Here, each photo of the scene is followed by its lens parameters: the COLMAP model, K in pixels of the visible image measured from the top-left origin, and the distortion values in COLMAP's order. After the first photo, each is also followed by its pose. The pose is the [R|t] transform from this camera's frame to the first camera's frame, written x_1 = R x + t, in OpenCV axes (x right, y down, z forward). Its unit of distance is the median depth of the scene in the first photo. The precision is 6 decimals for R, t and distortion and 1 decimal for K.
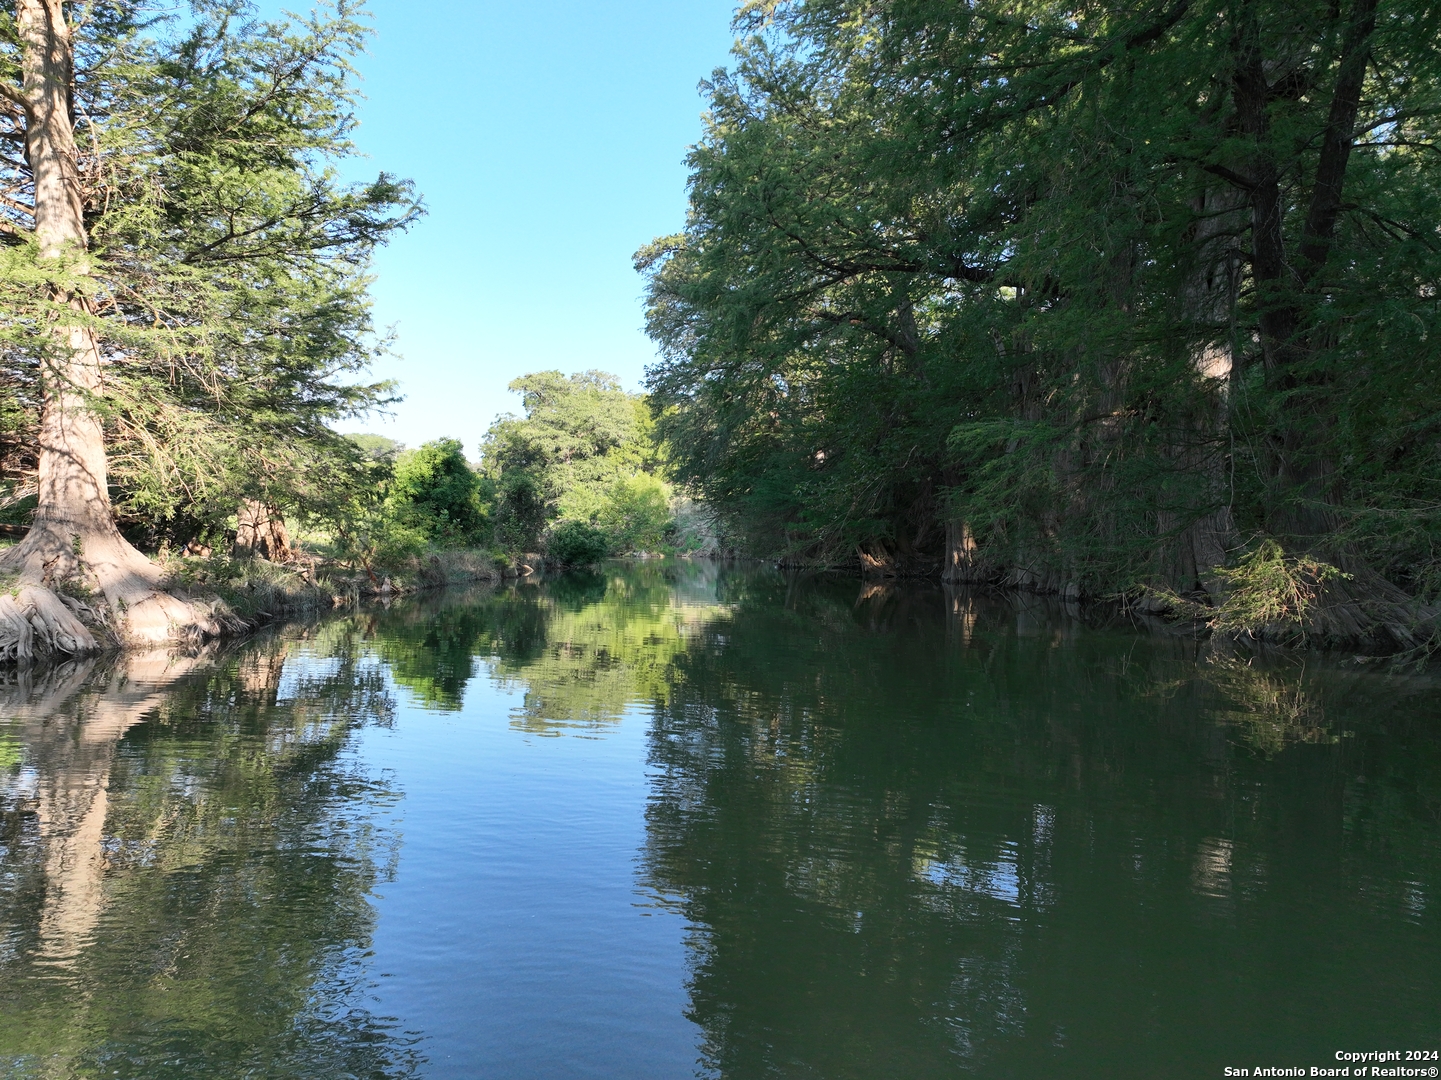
lens RADIAL K [[1062.4, 0, 720.5], [0, 1062.4, 540.0], [0, 0, 1]] dist [-0.001982, 0.000138]
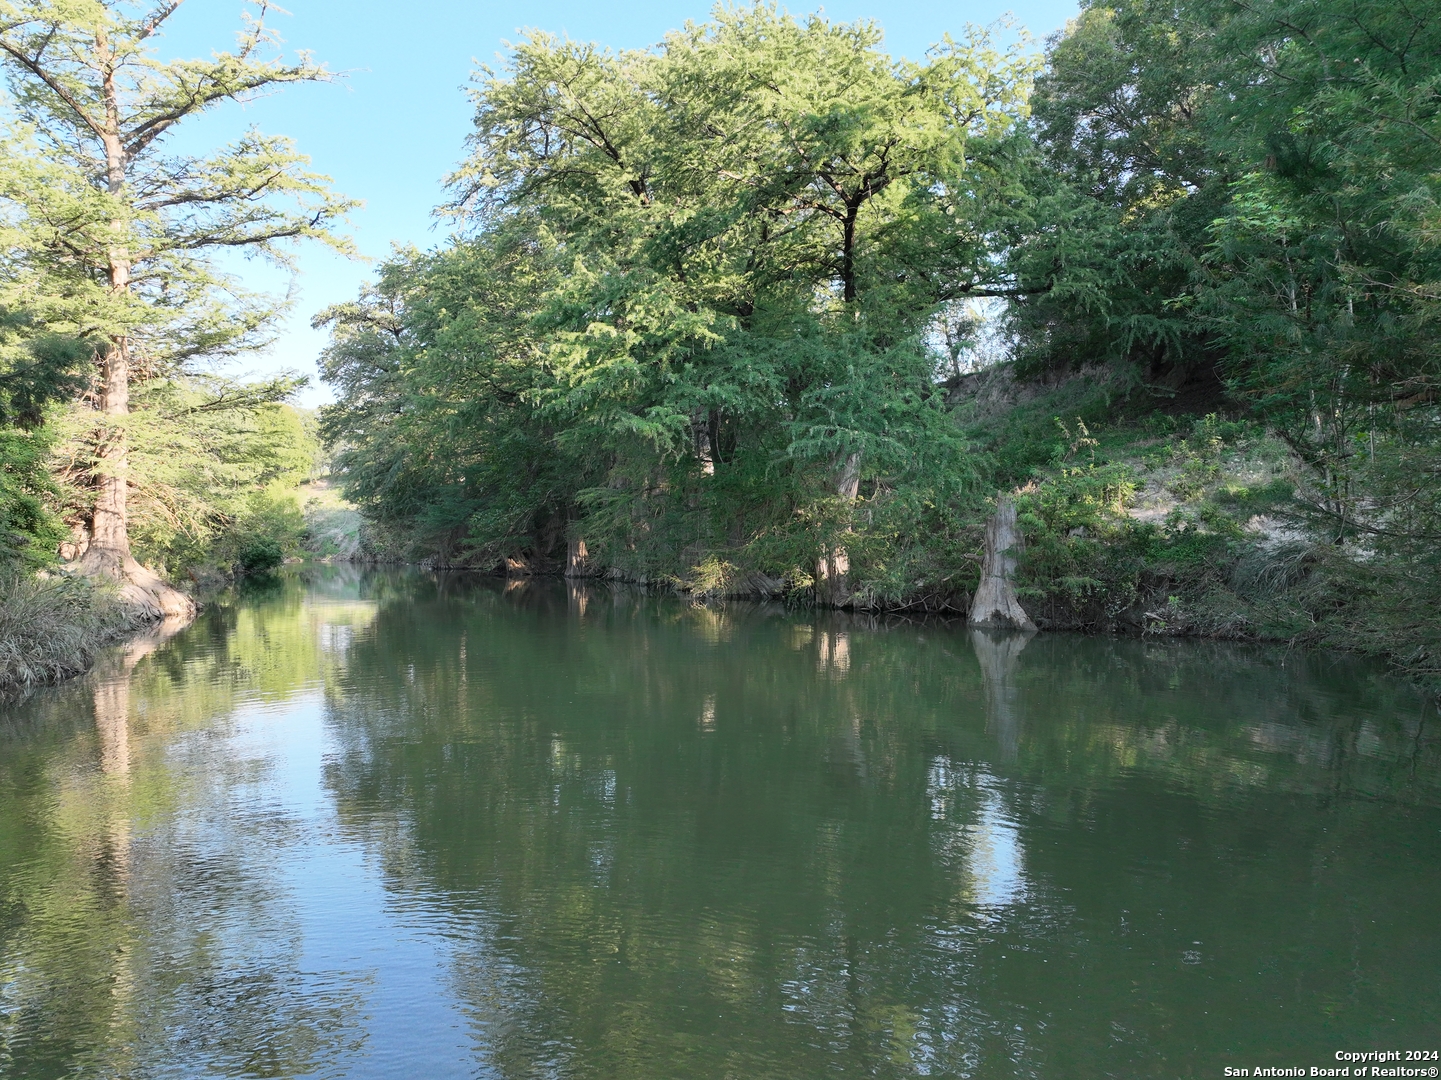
lens RADIAL K [[1062.4, 0, 720.5], [0, 1062.4, 540.0], [0, 0, 1]] dist [-0.001982, 0.000138]
pose [[0.932234, -0.004893, 0.361824, -0.121415], [0.004810, 0.999988, 0.001130, -0.012796], [-0.361825, 0.000687, 0.932246, -0.448289]]
